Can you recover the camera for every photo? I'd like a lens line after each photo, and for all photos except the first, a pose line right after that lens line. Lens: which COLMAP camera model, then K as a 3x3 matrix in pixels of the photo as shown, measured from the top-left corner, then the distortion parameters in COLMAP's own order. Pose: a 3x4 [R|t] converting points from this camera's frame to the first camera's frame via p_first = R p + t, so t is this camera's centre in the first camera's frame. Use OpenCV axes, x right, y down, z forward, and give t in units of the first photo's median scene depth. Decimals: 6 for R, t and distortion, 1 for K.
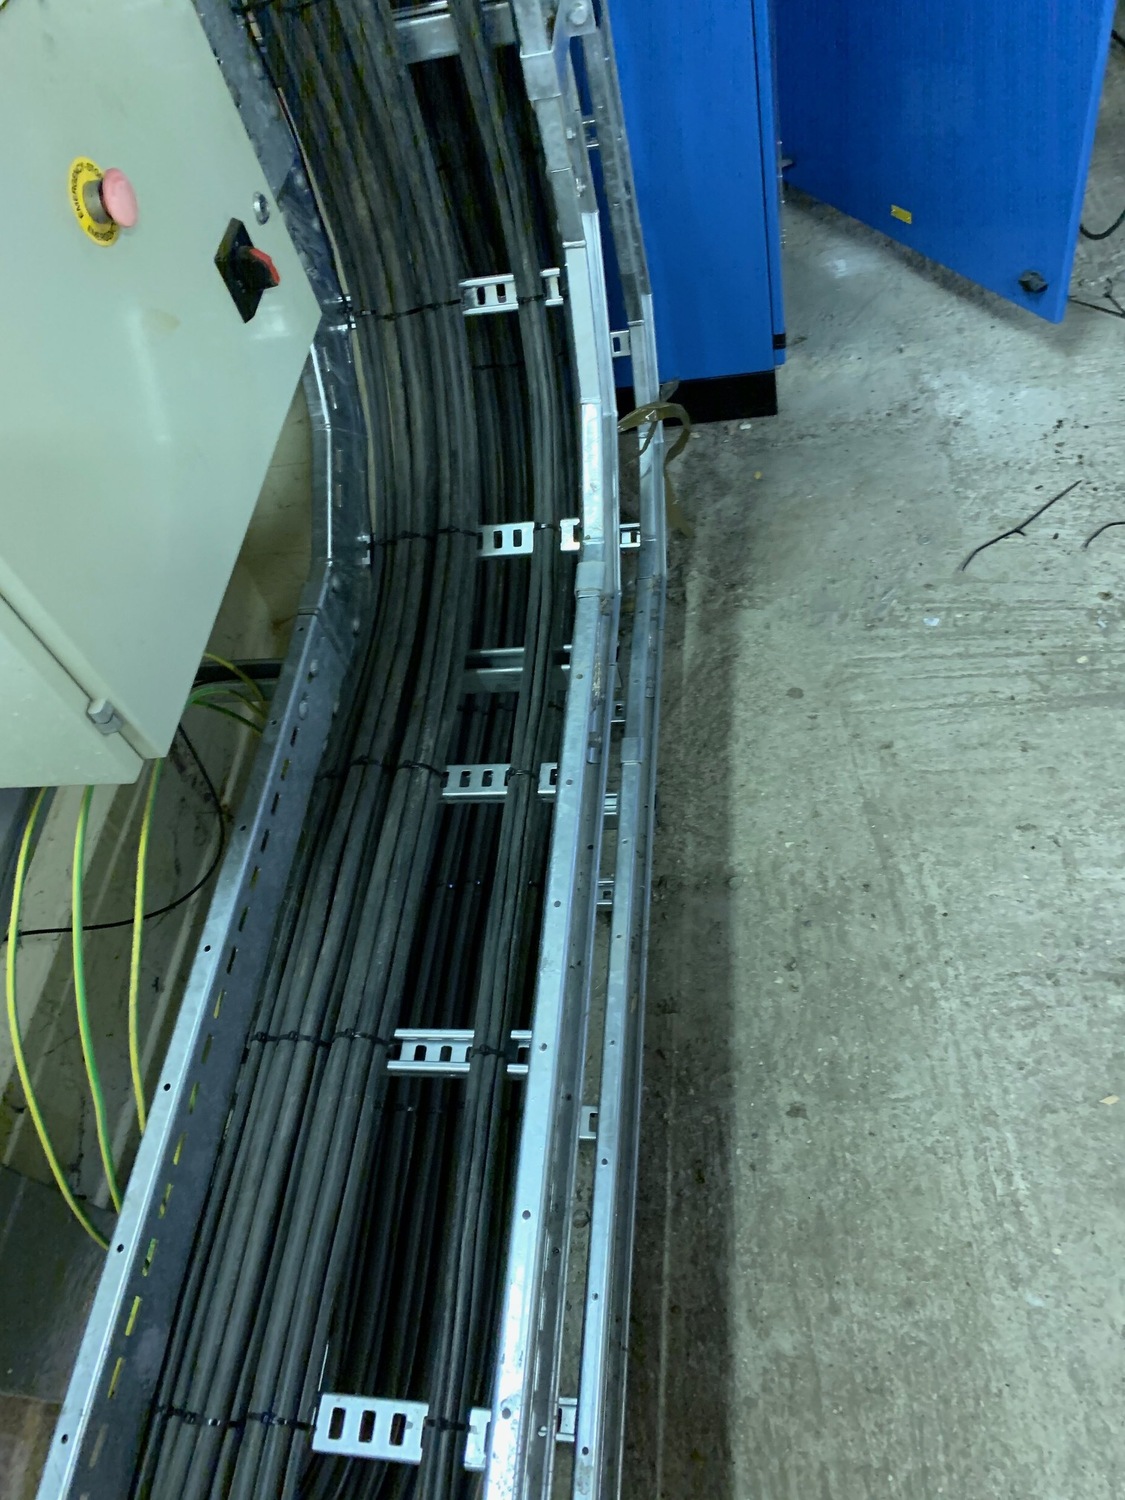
lens RADIAL K [[1140.2, 0, 564.9], [0, 1140.2, 744.9], [0, 0, 1]] dist [0.037629, -0.030873]
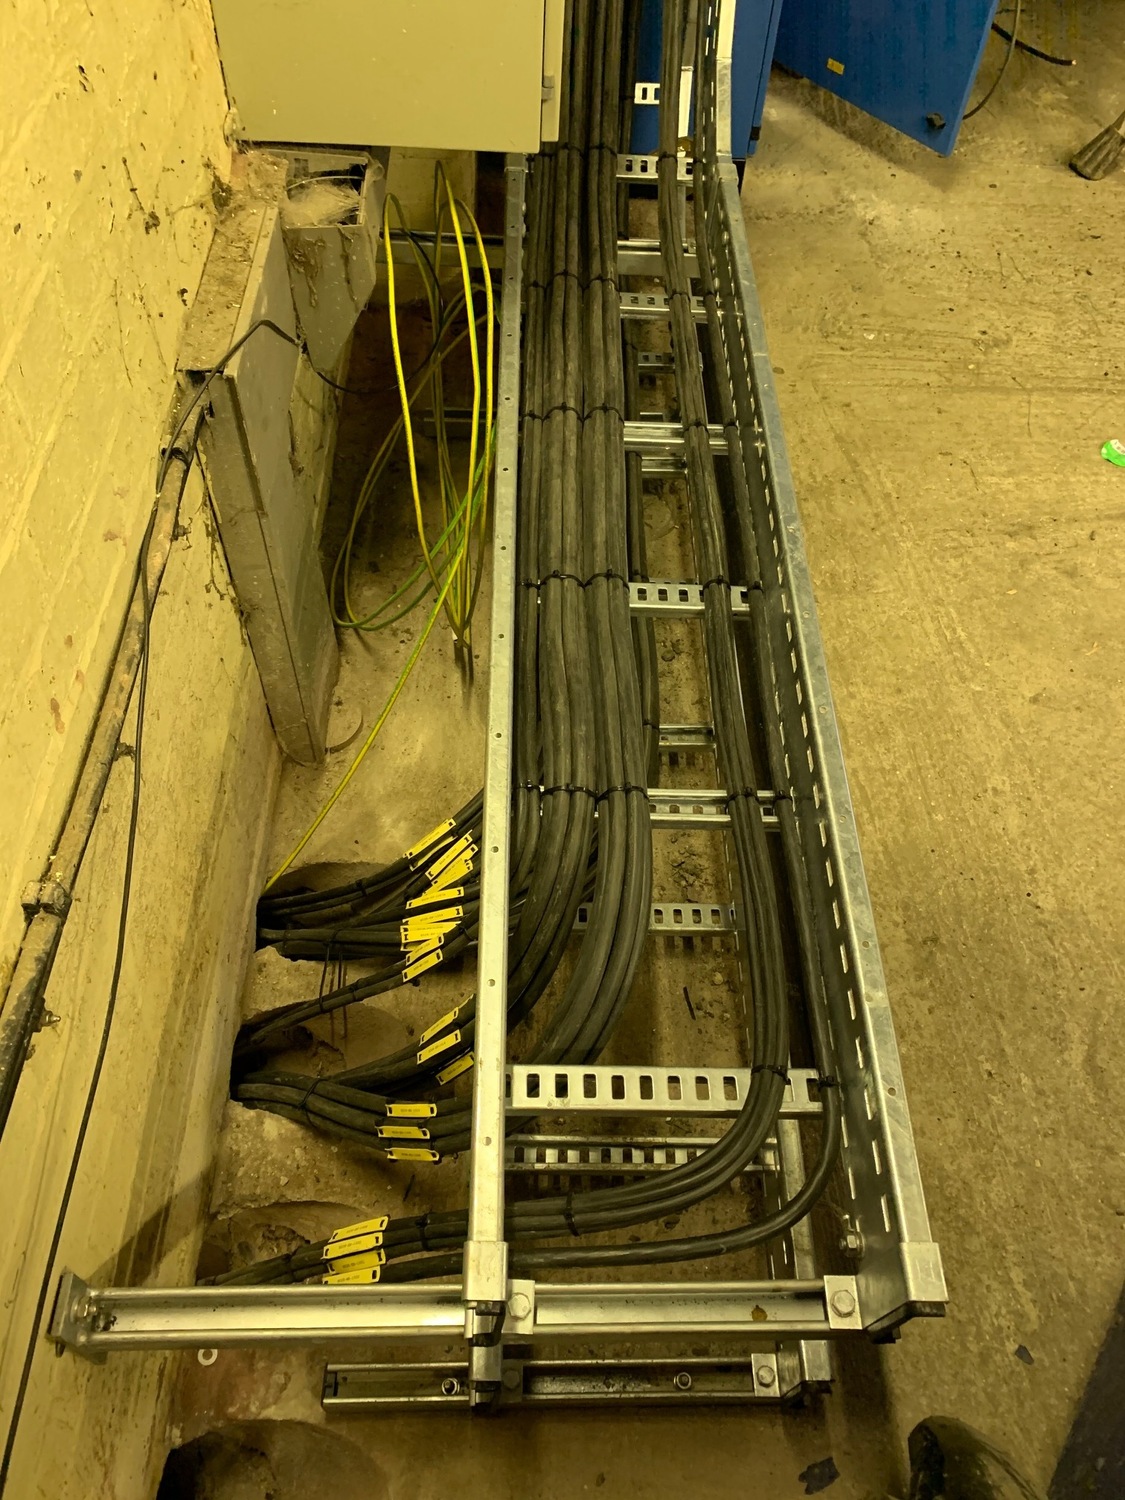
lens RADIAL K [[1140.2, 0, 564.7], [0, 1140.2, 743.2], [0, 0, 1]] dist [0.037629, -0.030873]
pose [[0.963952, 0.066629, 0.257598, -0.435164], [-0.063075, 0.997765, -0.022045, 0.533009], [-0.258491, 0.005002, 0.966001, -0.284873]]
